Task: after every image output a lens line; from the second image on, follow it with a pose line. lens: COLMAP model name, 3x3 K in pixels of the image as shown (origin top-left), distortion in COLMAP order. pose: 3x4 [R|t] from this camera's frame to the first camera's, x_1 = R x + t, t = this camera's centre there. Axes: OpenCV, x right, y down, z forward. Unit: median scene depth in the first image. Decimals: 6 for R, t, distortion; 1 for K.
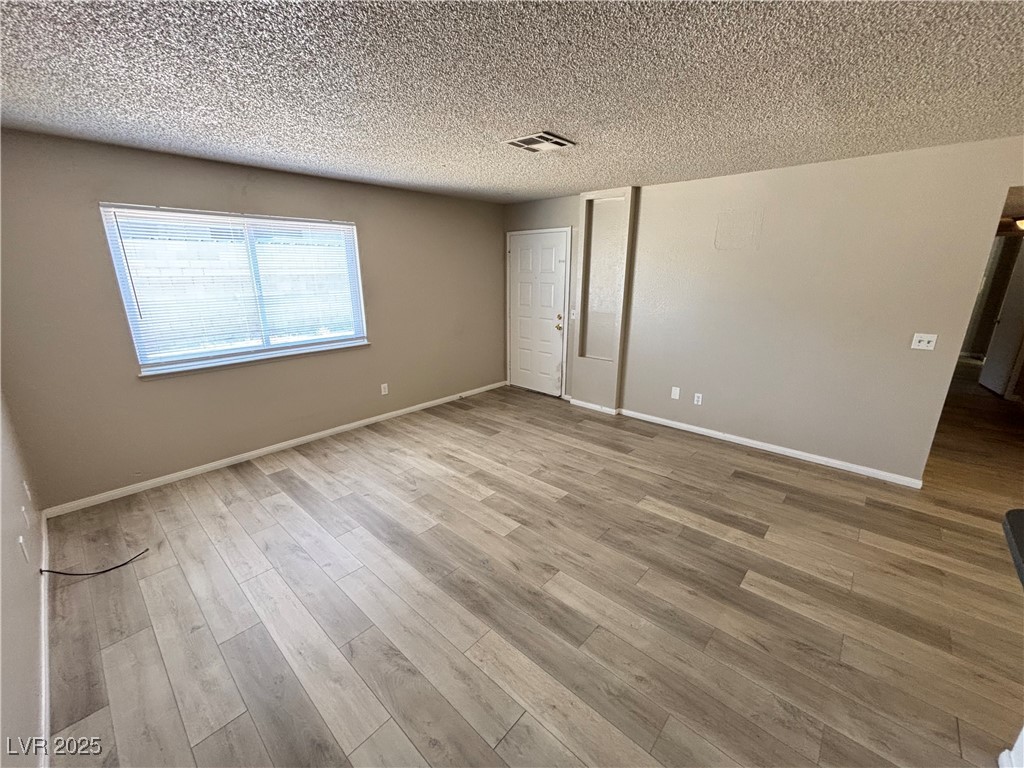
lens RADIAL K [[414.9, 0, 512.4], [0, 414.9, 386.7], [0, 0, 1]] dist [0.007581, -0.000901]
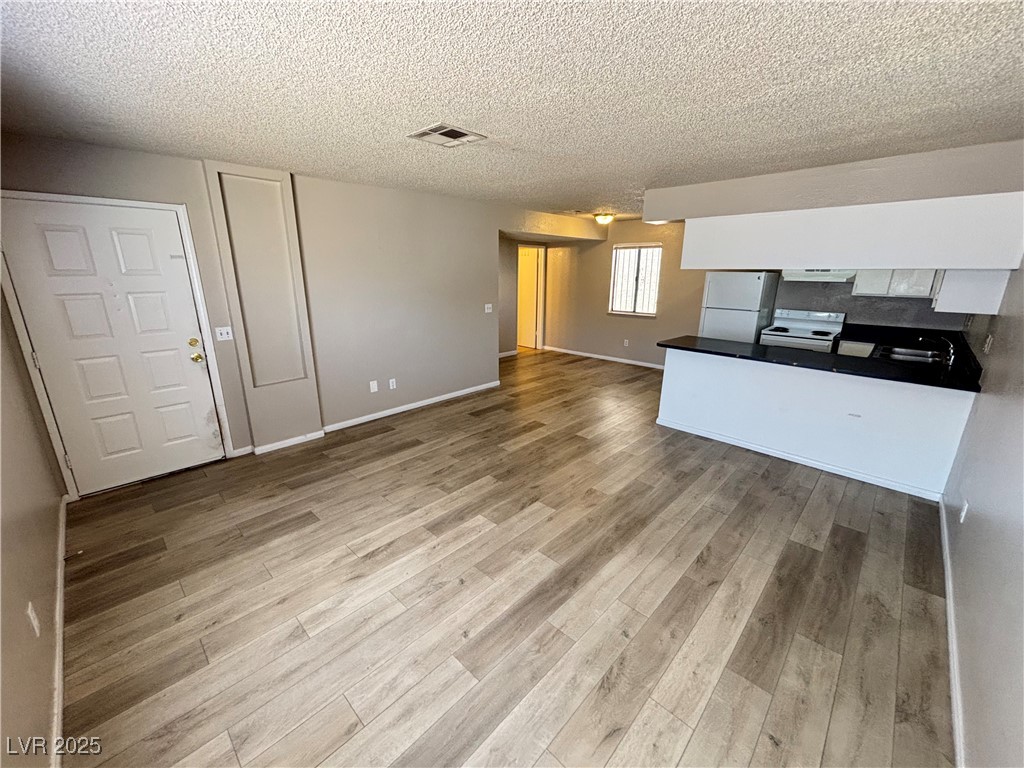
lens RADIAL K [[414.9, 0, 513.4], [0, 414.9, 382.8], [0, 0, 1]] dist [0.007581, -0.000901]
pose [[0.022172, -0.270606, 0.962435, -0.781943], [0.272268, 0.927919, 0.254629, -0.211807], [-0.961966, 0.256394, 0.094251, 0.715954]]
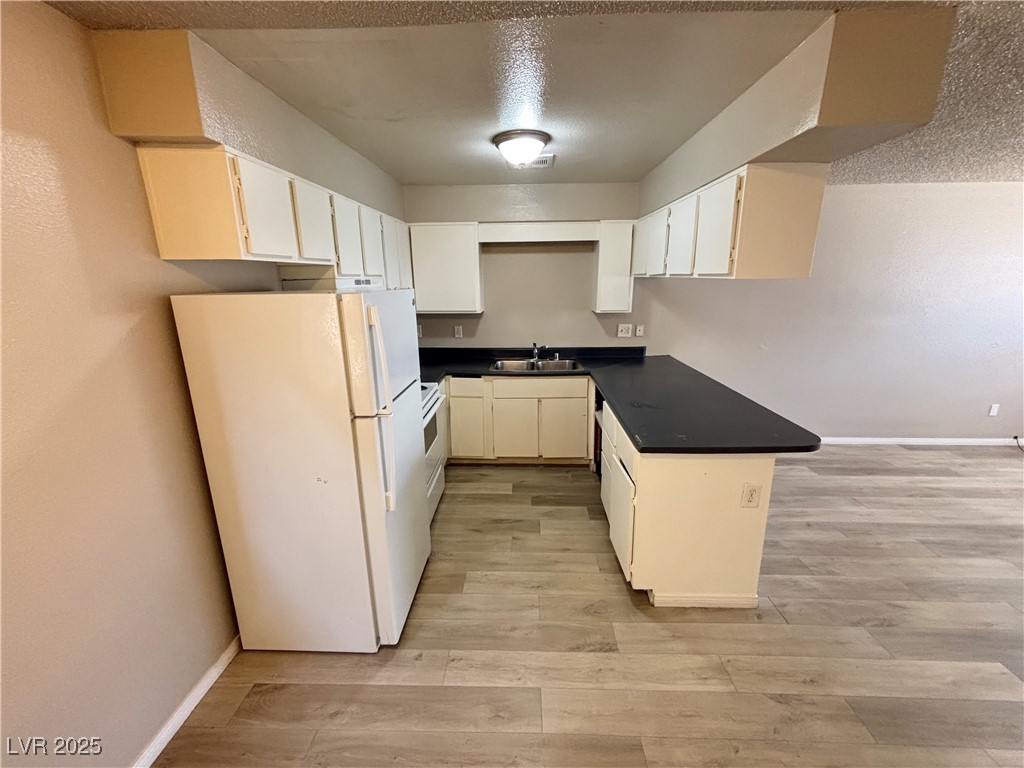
lens RADIAL K [[414.9, 0, 513.9], [0, 414.9, 381.1], [0, 0, 1]] dist [0.007581, -0.000901]
pose [[-0.758196, 0.162489, -0.631456, 1.119120], [-0.176507, 0.881142, 0.438673, -0.131519], [0.627682, 0.444057, -0.639398, 0.447965]]
